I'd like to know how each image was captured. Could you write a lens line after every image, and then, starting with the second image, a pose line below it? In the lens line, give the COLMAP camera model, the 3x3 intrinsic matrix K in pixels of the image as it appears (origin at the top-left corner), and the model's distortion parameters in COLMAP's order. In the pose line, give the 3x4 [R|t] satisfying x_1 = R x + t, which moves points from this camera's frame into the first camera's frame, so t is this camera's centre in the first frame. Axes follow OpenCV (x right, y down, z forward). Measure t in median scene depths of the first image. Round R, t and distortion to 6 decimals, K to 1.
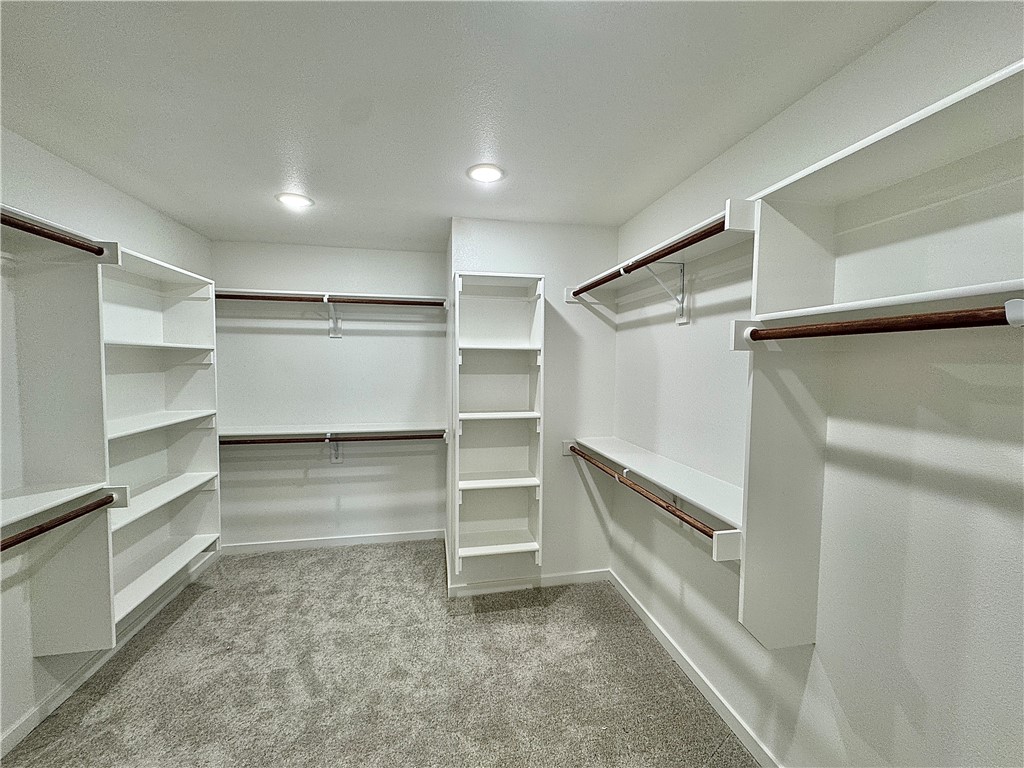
lens RADIAL K [[409.7, 0, 510.5], [0, 409.7, 382.2], [0, 0, 1]] dist [-0.004281, 0.000877]
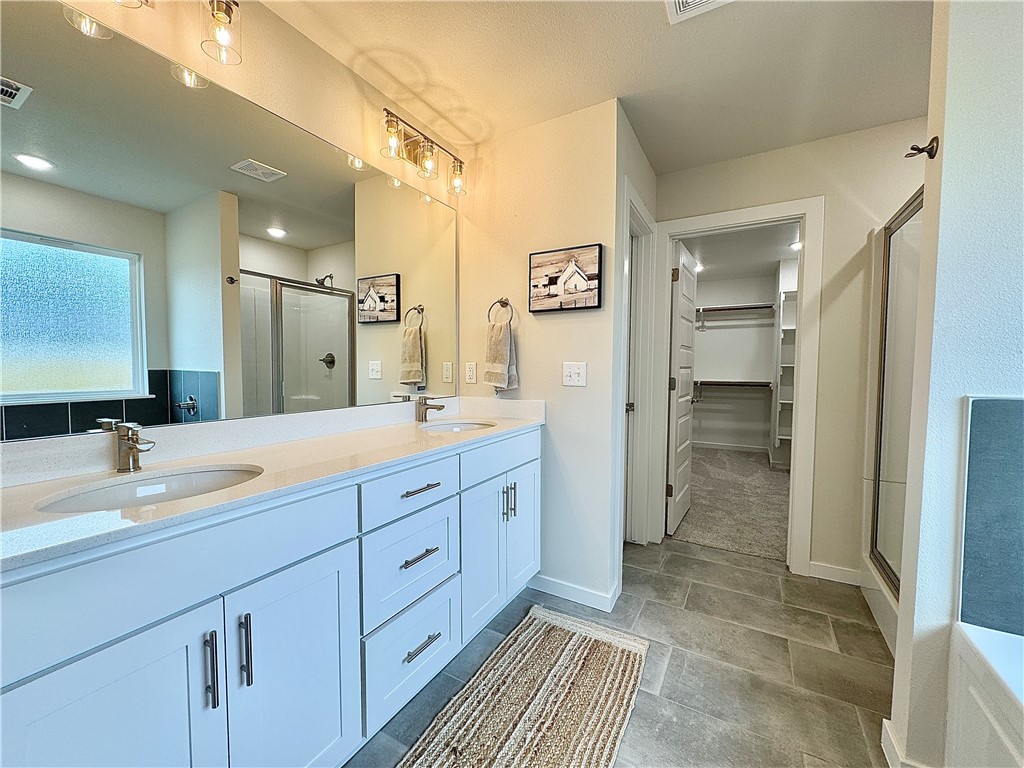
lens RADIAL K [[409.7, 0, 517.2], [0, 409.7, 383.9], [0, 0, 1]] dist [-0.004281, 0.000877]
pose [[0.758676, 0.028626, -0.650838, 0.172831], [-0.033485, 0.999427, 0.004925, 0.183329], [0.650606, 0.018057, 0.759200, -1.153273]]
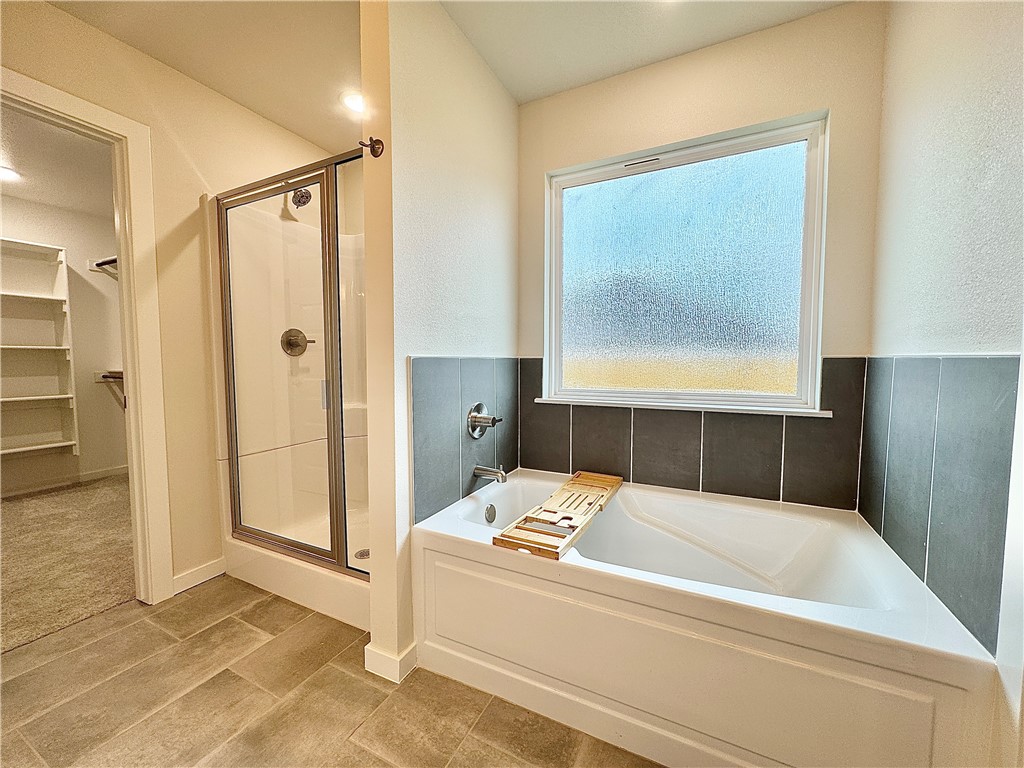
lens RADIAL K [[409.7, 0, 512.4], [0, 409.7, 381.7], [0, 0, 1]] dist [-0.004281, 0.000877]
pose [[0.617748, -0.055553, 0.784412, -0.087345], [0.045666, 0.998352, 0.034741, 0.203717], [-0.785049, 0.014360, 0.619267, -0.995836]]
